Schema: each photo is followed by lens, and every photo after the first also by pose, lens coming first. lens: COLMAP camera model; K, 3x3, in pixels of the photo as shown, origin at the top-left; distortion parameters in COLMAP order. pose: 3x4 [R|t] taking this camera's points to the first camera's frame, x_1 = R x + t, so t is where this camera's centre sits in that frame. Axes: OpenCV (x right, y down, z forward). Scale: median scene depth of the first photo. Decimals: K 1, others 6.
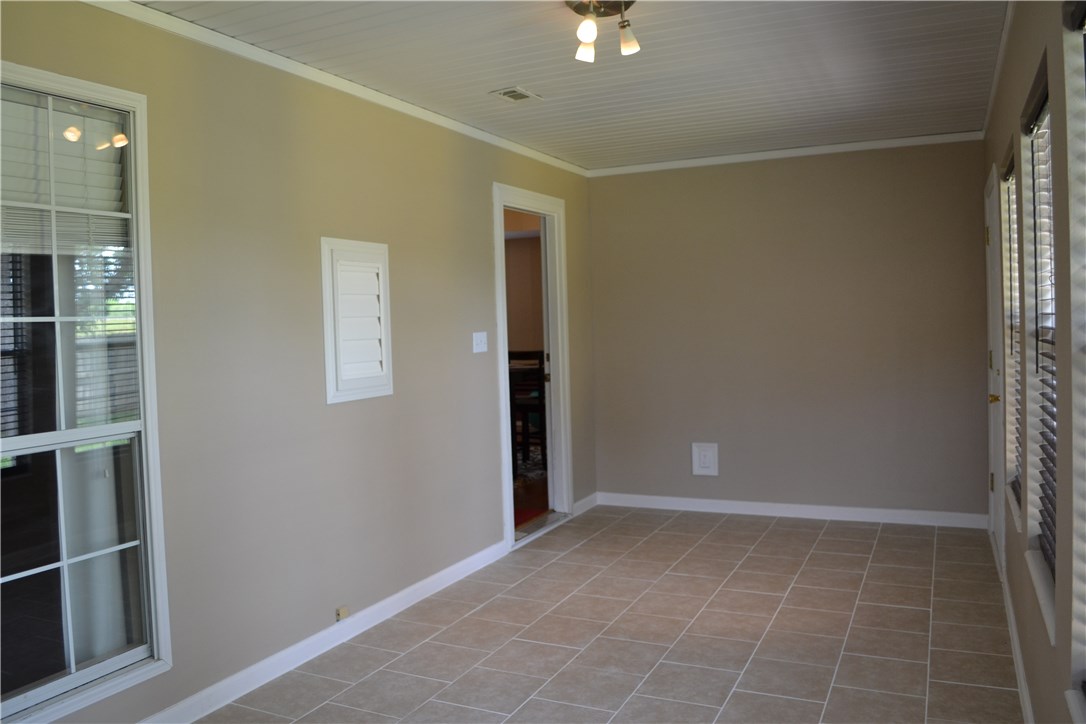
lens RADIAL K [[864.6, 0, 543.0], [0, 864.6, 362.0], [0, 0, 1]] dist [-0.090911, 0.003019]
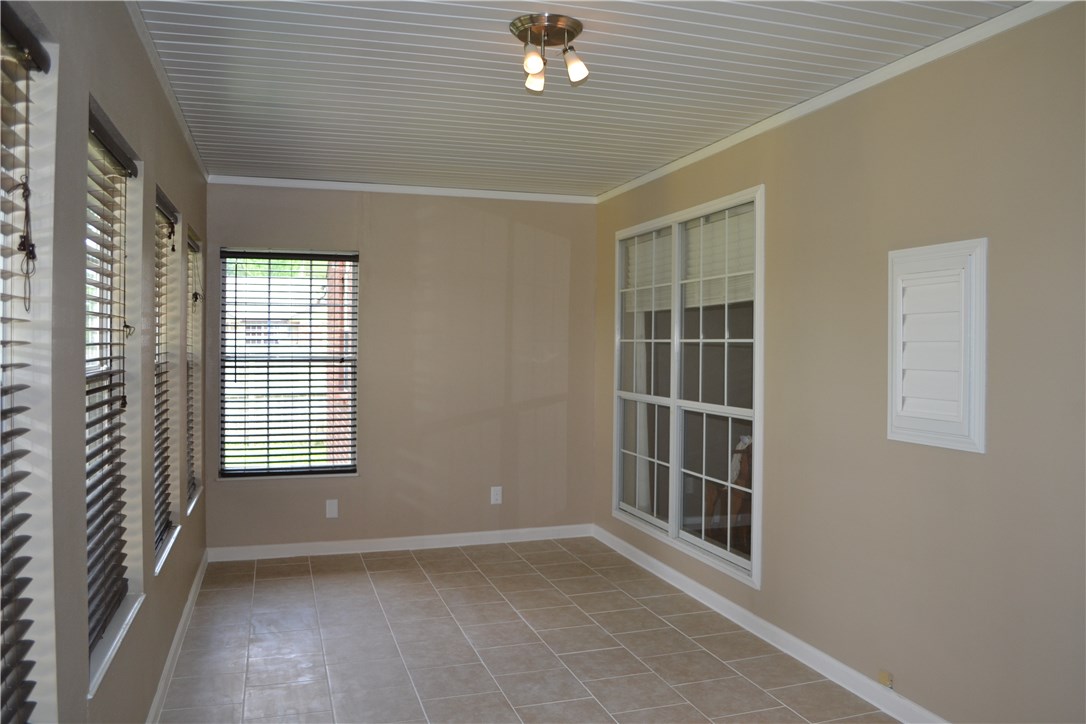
lens RADIAL K [[864.6, 0, 543.0], [0, 864.6, 362.0], [0, 0, 1]] dist [-0.090911, 0.003019]
pose [[-0.739857, 0.041995, -0.671453, 0.659070], [-0.011869, 0.997080, 0.075440, -0.101396], [0.672660, 0.063784, -0.737198, 1.537825]]
